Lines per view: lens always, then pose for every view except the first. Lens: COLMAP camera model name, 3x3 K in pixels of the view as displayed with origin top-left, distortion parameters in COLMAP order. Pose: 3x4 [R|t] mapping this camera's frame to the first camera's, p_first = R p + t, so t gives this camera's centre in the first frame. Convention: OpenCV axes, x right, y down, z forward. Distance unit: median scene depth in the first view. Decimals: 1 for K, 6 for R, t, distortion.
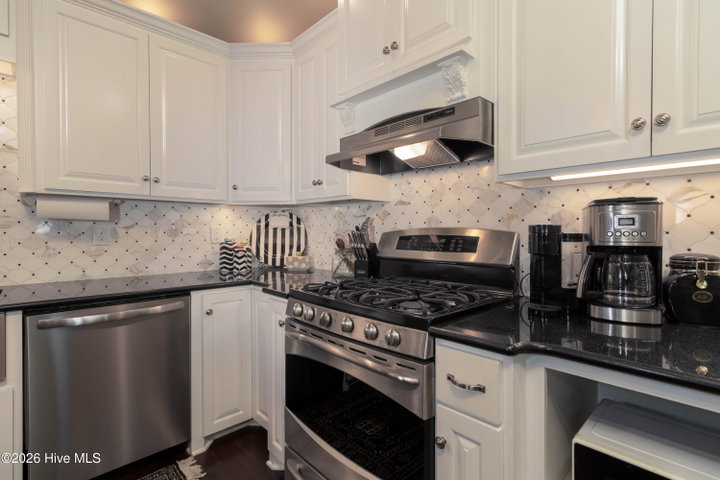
lens RADIAL K [[333.6, 0, 364.2], [0, 333.6, 236.6], [0, 0, 1]] dist [0.006767, 0.000492]
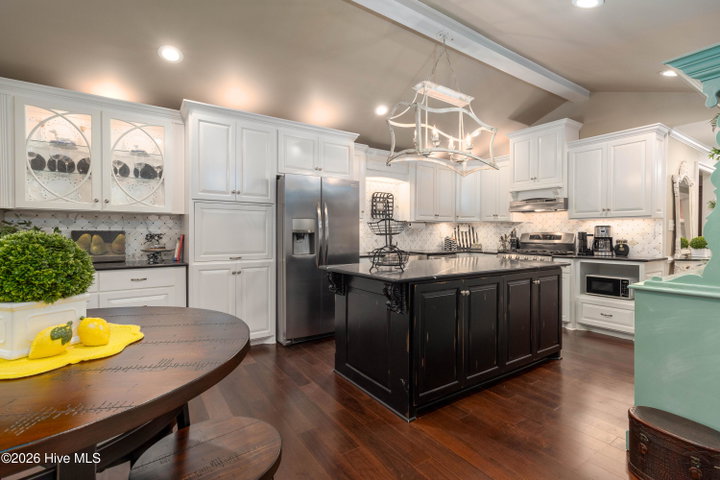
lens RADIAL K [[333.6, 0, 357.6], [0, 333.6, 237.8], [0, 0, 1]] dist [0.006767, 0.000492]
pose [[0.988245, 0.000475, -0.152881, -1.078055], [0.000122, 0.999992, 0.003894, 0.013673], [0.152881, -0.003867, 0.988237, -2.417813]]
